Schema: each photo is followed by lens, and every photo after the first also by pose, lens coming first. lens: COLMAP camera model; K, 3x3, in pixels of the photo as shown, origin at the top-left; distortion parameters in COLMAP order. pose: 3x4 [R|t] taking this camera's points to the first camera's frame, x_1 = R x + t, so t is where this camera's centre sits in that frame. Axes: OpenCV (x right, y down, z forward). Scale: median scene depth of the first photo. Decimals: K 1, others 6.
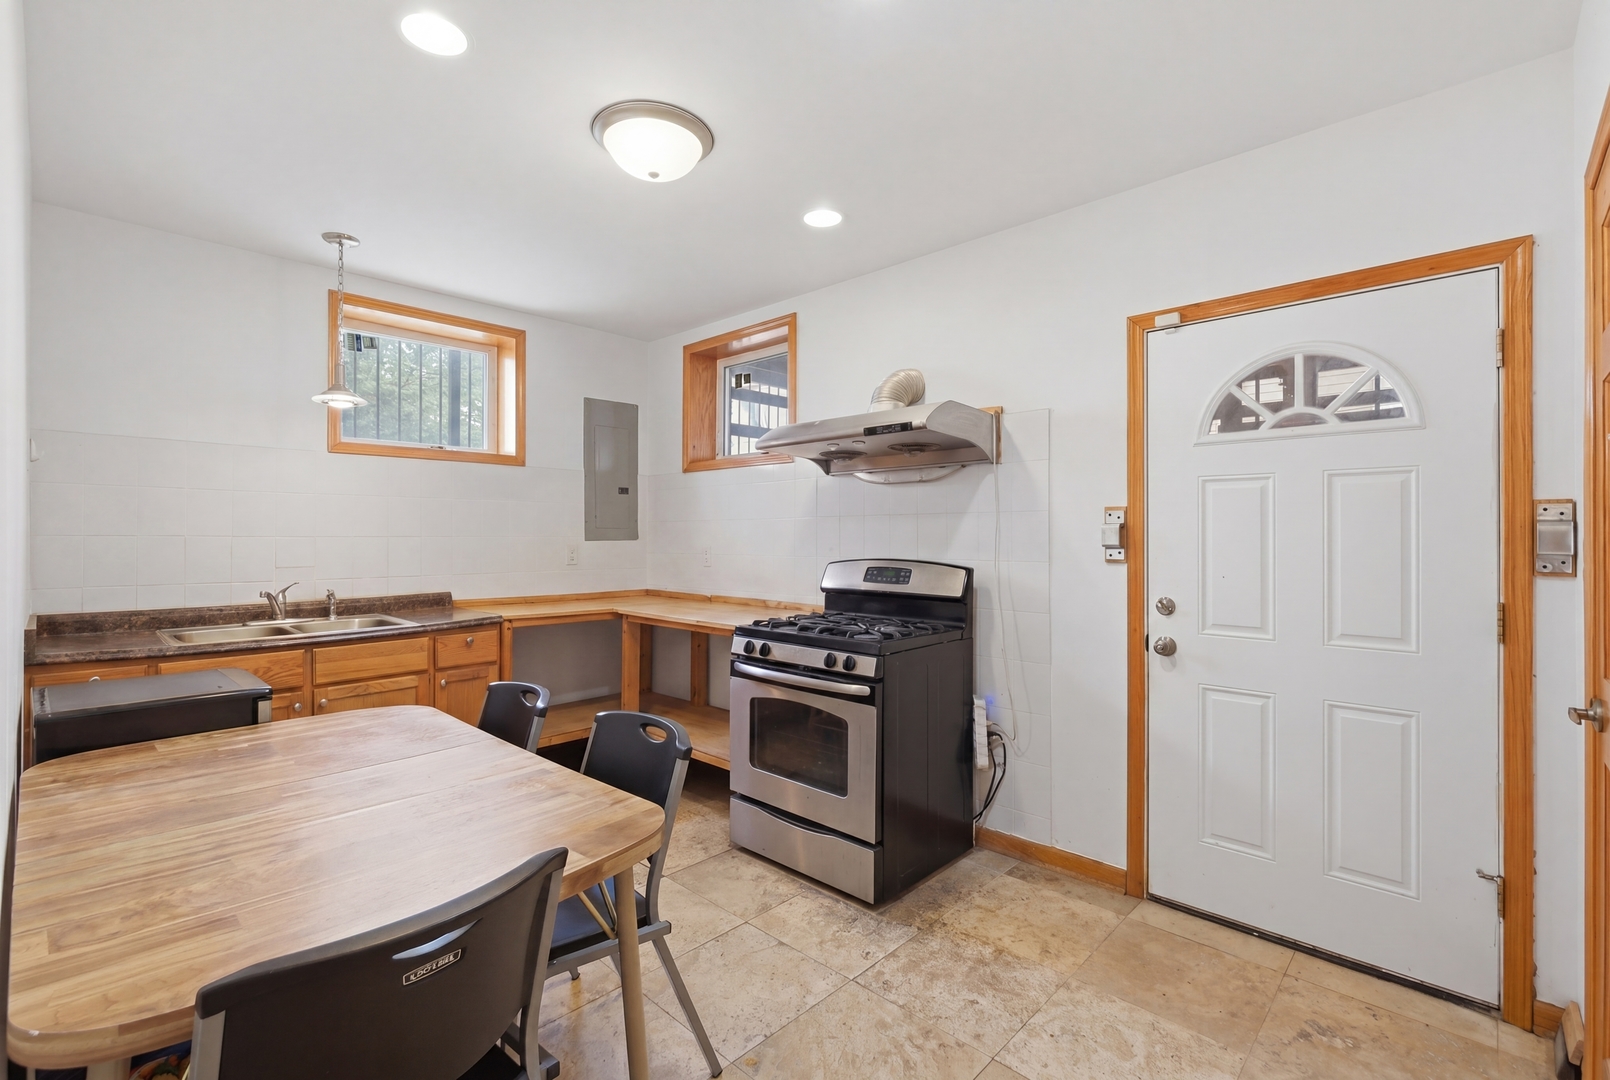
lens RADIAL K [[715.5, 0, 798.5], [0, 715.5, 533.5], [0, 0, 1]] dist [-0.004651, 0.000168]
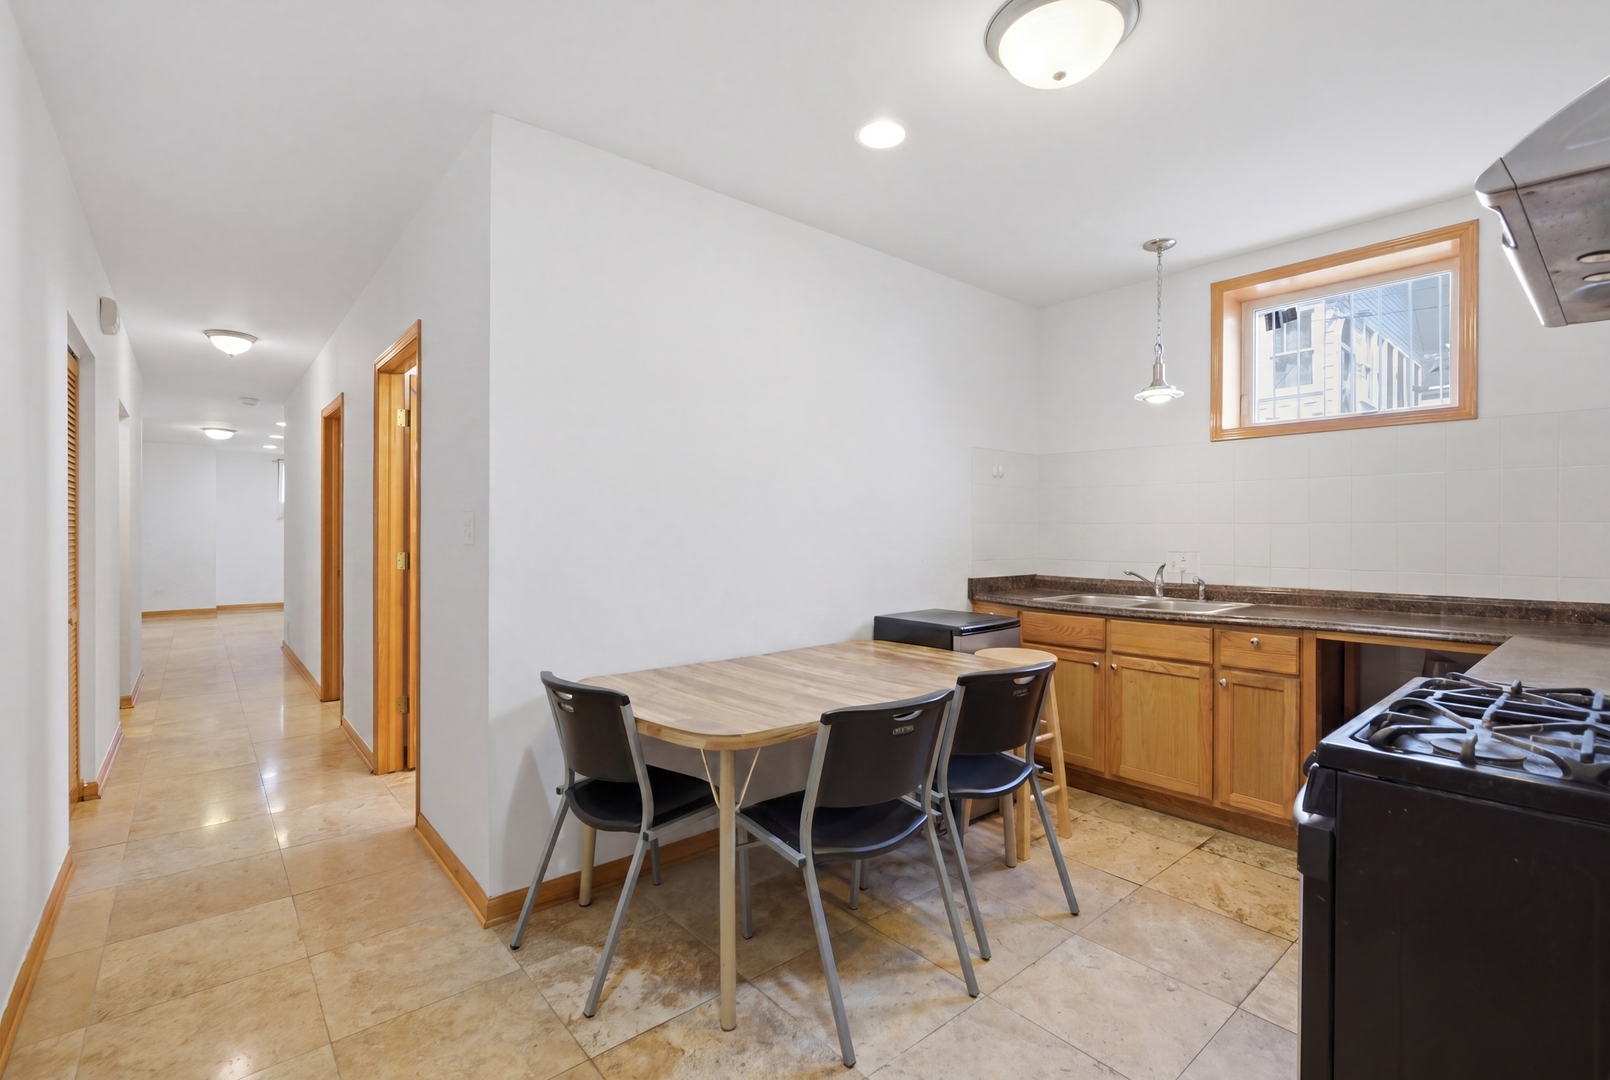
lens RADIAL K [[715.5, 0, 803.8], [0, 715.5, 533.7], [0, 0, 1]] dist [-0.004651, 0.000168]
pose [[-0.104981, 0.004722, -0.994463, 0.457193], [-0.000002, 0.999989, 0.004749, 0.015268], [0.994474, 0.000500, -0.104980, 0.550387]]
